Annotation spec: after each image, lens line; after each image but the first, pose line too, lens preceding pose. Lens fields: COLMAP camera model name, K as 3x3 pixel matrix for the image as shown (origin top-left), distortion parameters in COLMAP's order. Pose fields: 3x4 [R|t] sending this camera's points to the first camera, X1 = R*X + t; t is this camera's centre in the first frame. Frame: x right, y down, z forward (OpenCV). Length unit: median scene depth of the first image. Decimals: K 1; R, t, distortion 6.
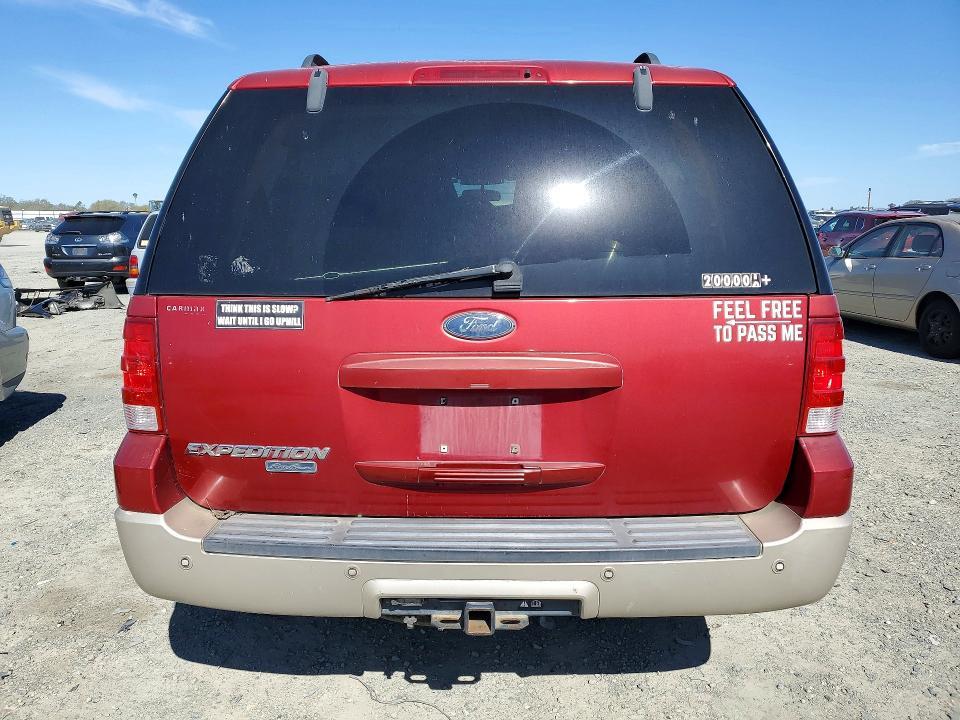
lens RADIAL K [[781.1, 0, 480.0], [0, 781.1, 360.0], [0, 0, 1]] dist [-0.009205, -0.010308]
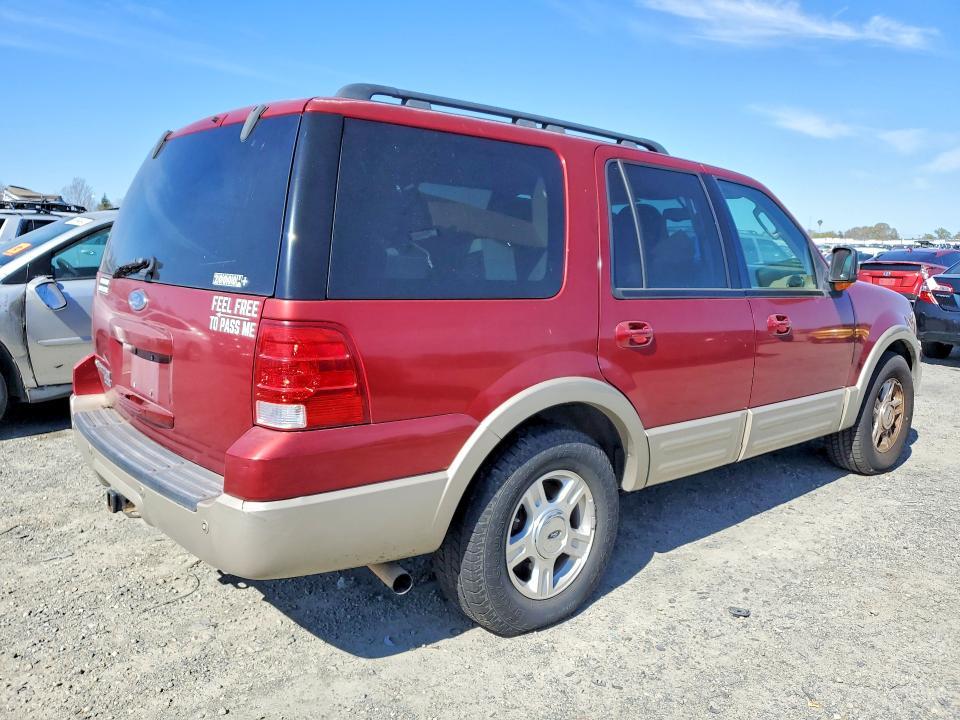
lens RADIAL K [[770.4, 0, 480.0], [0, 770.4, 360.0], [0, 0, 1]] dist [0.073077, -0.001643]
pose [[0.659990, 0.132139, -0.739562, 1.459496], [-0.157731, 0.986842, 0.035561, -0.083917], [0.734530, 0.093182, 0.672148, 0.494645]]
